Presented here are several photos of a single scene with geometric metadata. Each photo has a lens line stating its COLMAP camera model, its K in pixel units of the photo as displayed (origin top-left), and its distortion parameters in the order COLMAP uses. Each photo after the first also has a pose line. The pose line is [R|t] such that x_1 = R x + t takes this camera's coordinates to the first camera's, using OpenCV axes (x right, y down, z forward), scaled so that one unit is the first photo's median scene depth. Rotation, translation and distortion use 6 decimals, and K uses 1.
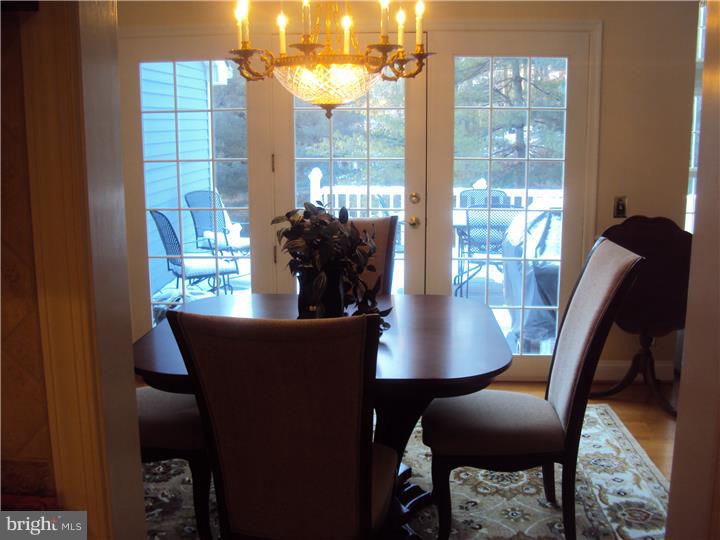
lens RADIAL K [[742.2, 0, 358.8], [0, 742.2, 266.4], [0, 0, 1]] dist [-0.116941, 0.000000]
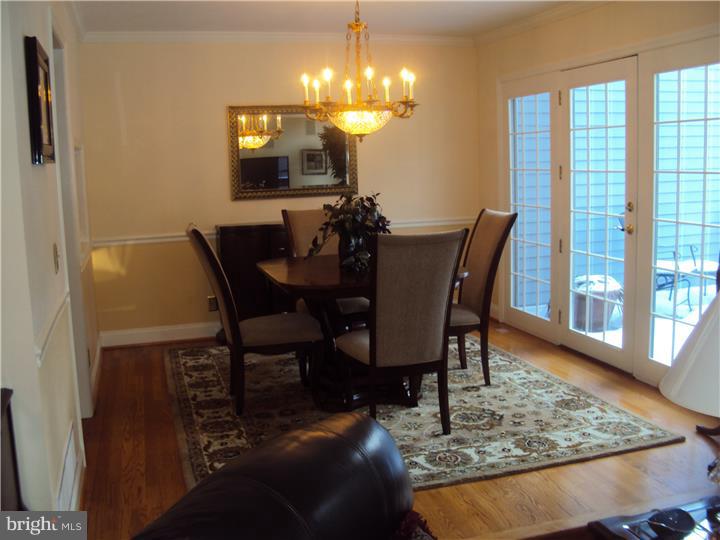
lens RADIAL K [[742.2, 0, 356.8], [0, 742.2, 264.5], [0, 0, 1]] dist [-0.116941, 0.000000]
pose [[0.371203, 0.138933, -0.918099, 1.326046], [-0.146845, 0.985084, 0.089697, -0.064716], [0.916867, 0.101522, 0.386068, 0.313961]]
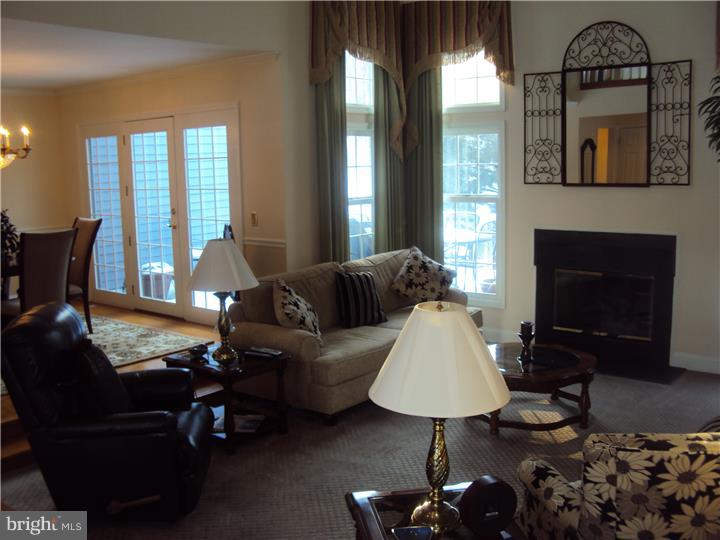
lens RADIAL K [[742.2, 0, 351.7], [0, 742.2, 256.1], [0, 0, 1]] dist [-0.116941, 0.000000]
pose [[0.819603, 0.073711, -0.568170, 1.998702], [-0.094485, 0.995501, -0.007148, -0.022382], [0.565087, 0.059542, 0.822880, -0.249312]]
